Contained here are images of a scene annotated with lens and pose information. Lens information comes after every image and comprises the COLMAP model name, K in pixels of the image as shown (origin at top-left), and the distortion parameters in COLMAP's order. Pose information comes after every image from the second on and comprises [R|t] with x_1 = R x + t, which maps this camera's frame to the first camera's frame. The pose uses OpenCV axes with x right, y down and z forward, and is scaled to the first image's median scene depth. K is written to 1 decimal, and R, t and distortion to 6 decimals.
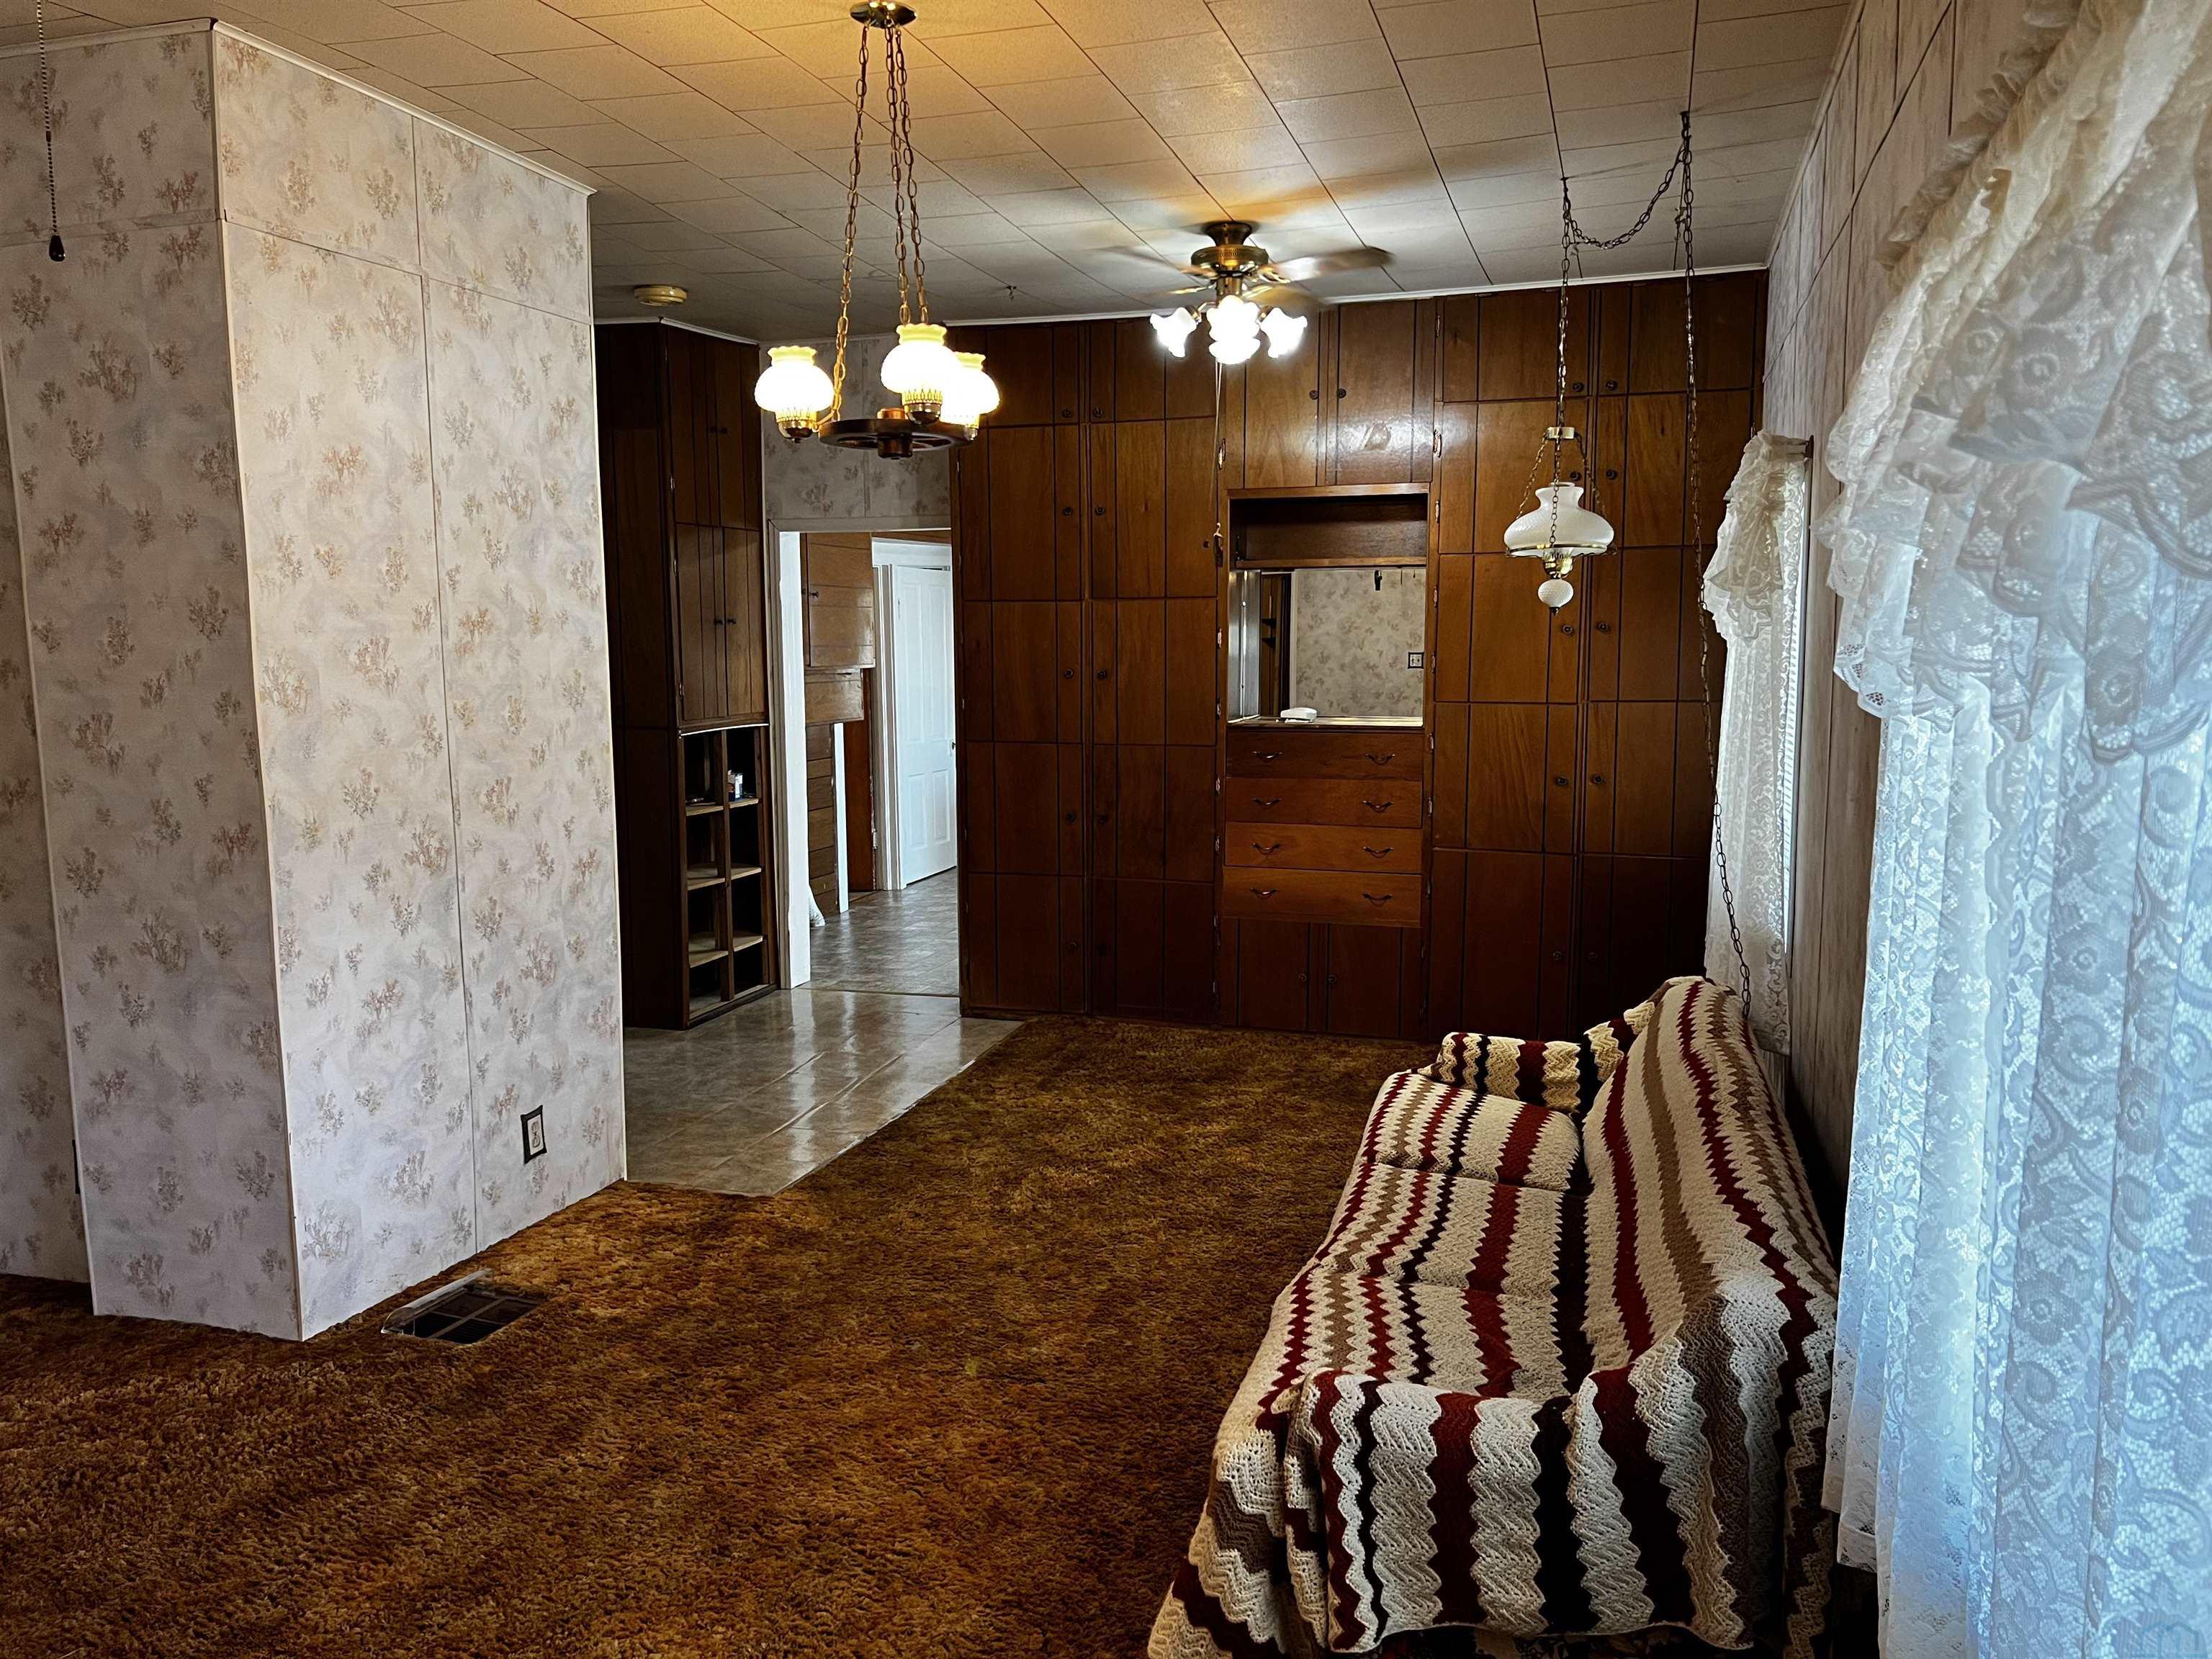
lens RADIAL K [[1667.4, 0, 1114.5], [0, 1667.4, 822.2], [0, 0, 1]] dist [0.038079, -0.042625]
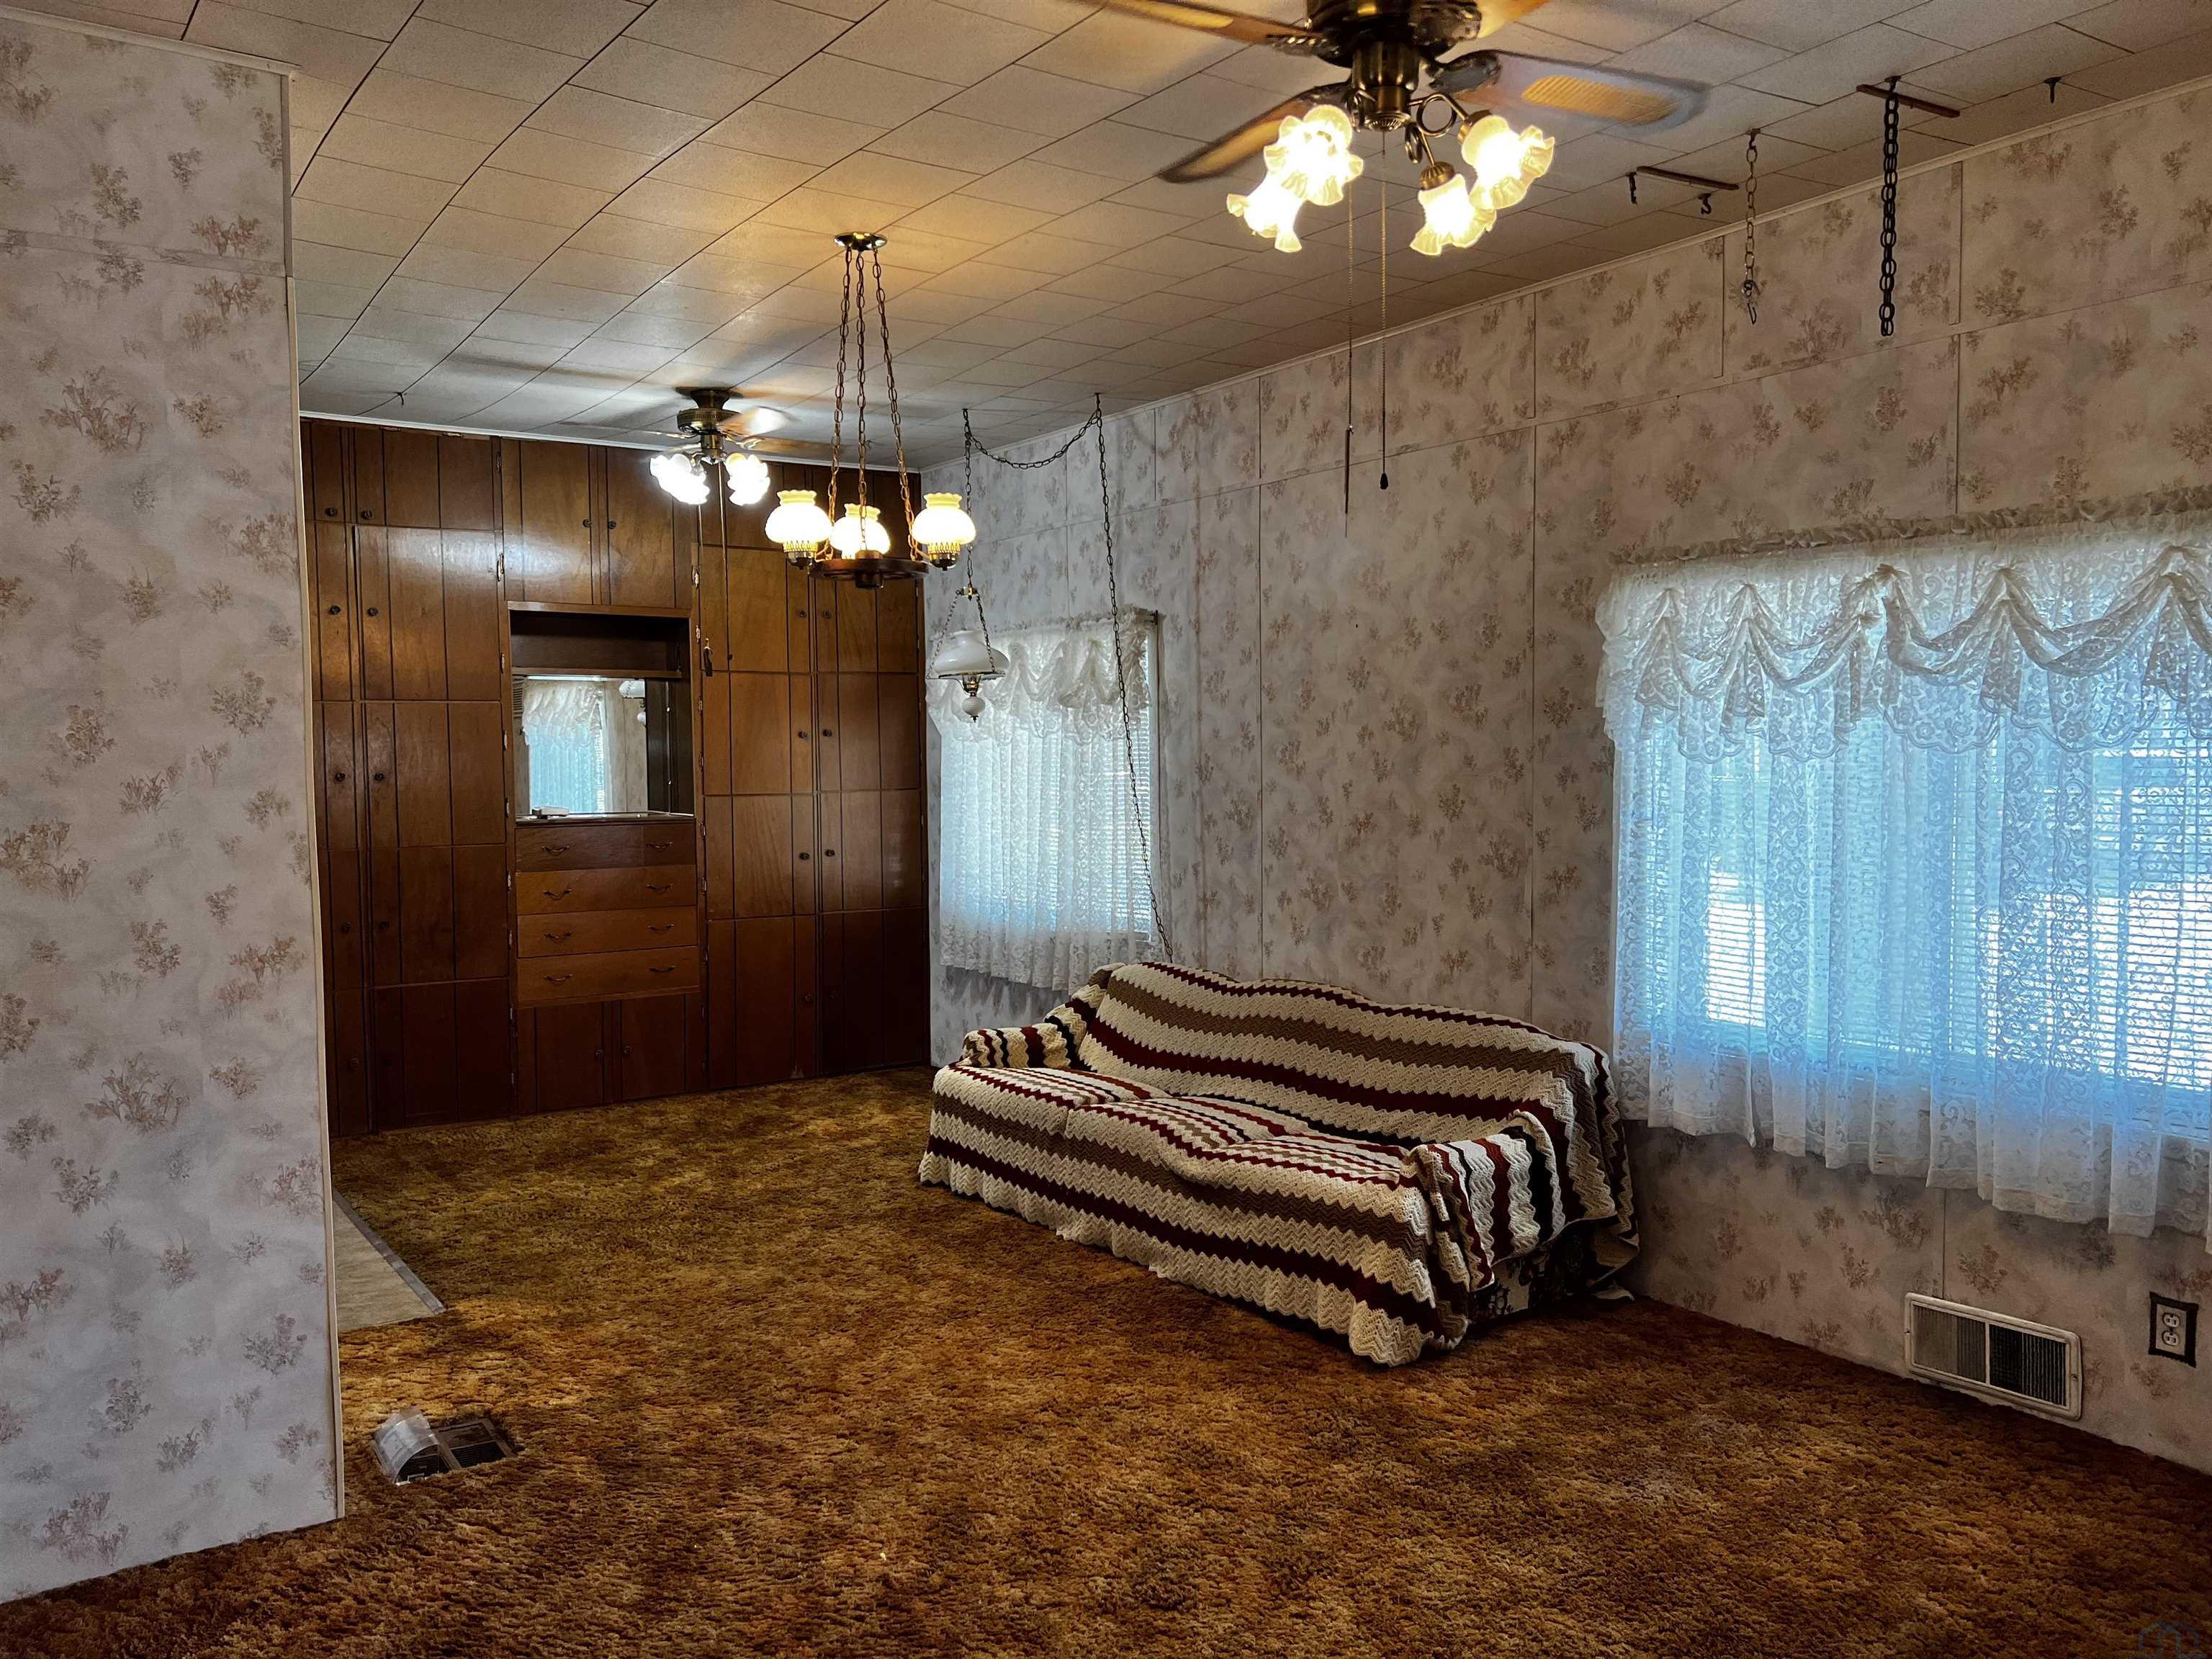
lens RADIAL K [[1667.4, 0, 1105.6], [0, 1667.4, 837.6], [0, 0, 1]] dist [0.038079, -0.042625]
pose [[0.620471, -0.048087, 0.782754, -0.904806], [0.095980, 0.995271, -0.014938, 0.002792], [-0.778334, 0.084397, 0.622152, 0.099039]]
